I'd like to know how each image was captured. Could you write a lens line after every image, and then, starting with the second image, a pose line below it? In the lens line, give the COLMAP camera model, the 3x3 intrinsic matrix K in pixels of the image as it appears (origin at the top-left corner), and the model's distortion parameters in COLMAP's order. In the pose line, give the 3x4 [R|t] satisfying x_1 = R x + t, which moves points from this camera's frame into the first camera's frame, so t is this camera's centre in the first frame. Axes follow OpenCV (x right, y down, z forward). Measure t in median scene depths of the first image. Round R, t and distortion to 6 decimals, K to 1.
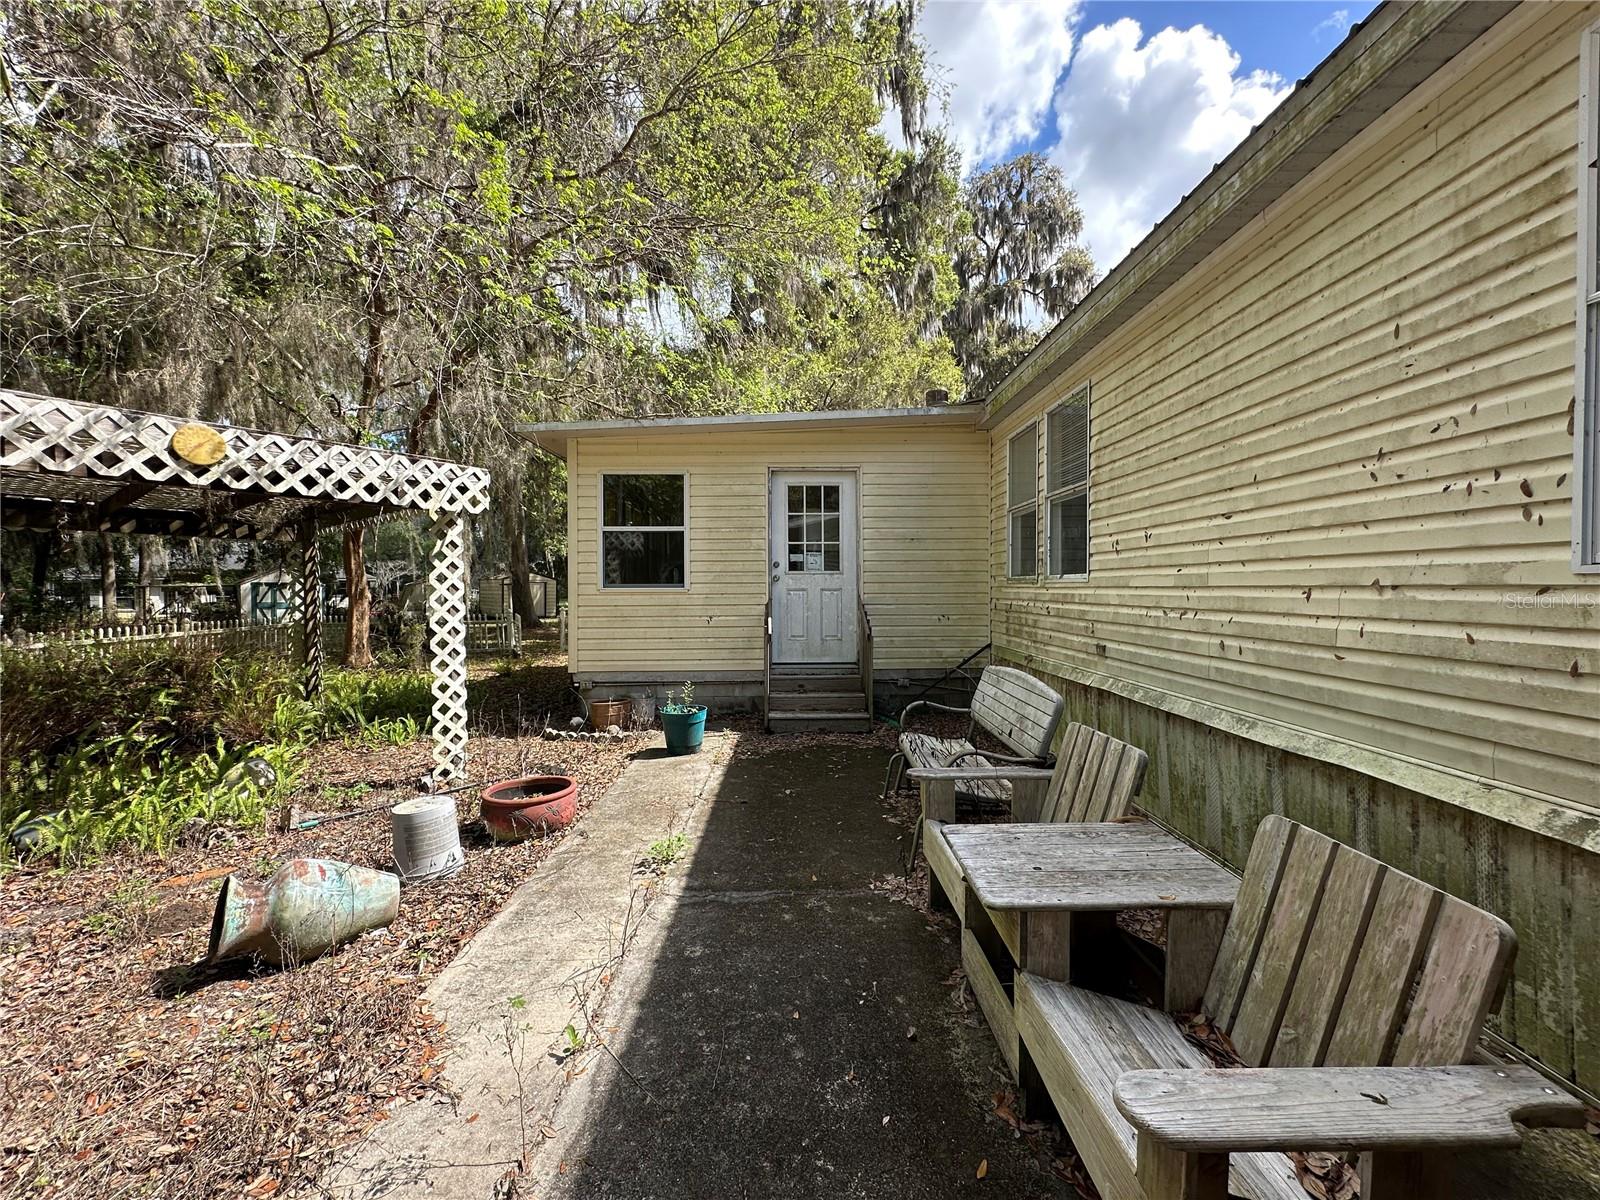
lens RADIAL K [[635.4, 0, 800.0], [0, 635.4, 600.0], [0, 0, 1]] dist [-0.004286, -0.000236]
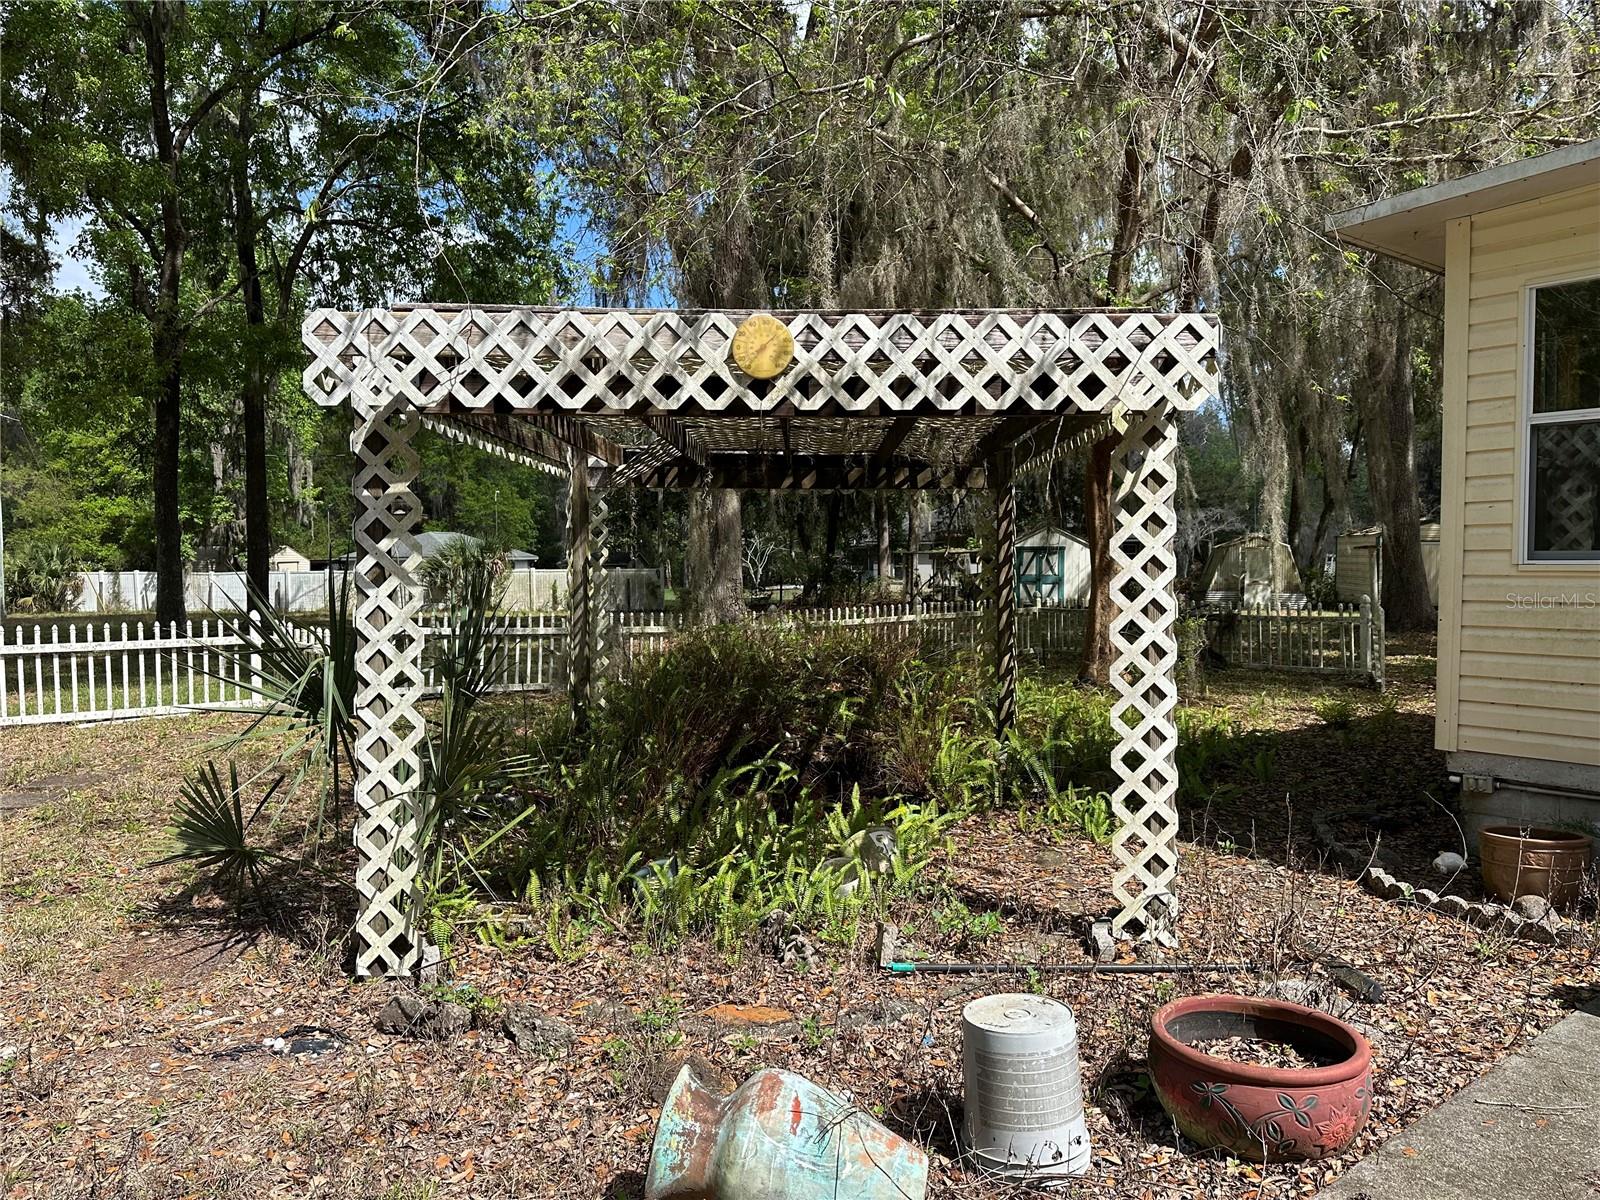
lens RADIAL K [[1106.4, 0, 800.2], [0, 1106.4, 601.9], [0, 0, 1]] dist [0.105637, -0.150678]
pose [[0.603585, 0.030280, -0.796723, -0.010085], [-0.008672, 0.999469, 0.031416, -0.016668], [0.797251, -0.012053, 0.603527, 0.263896]]
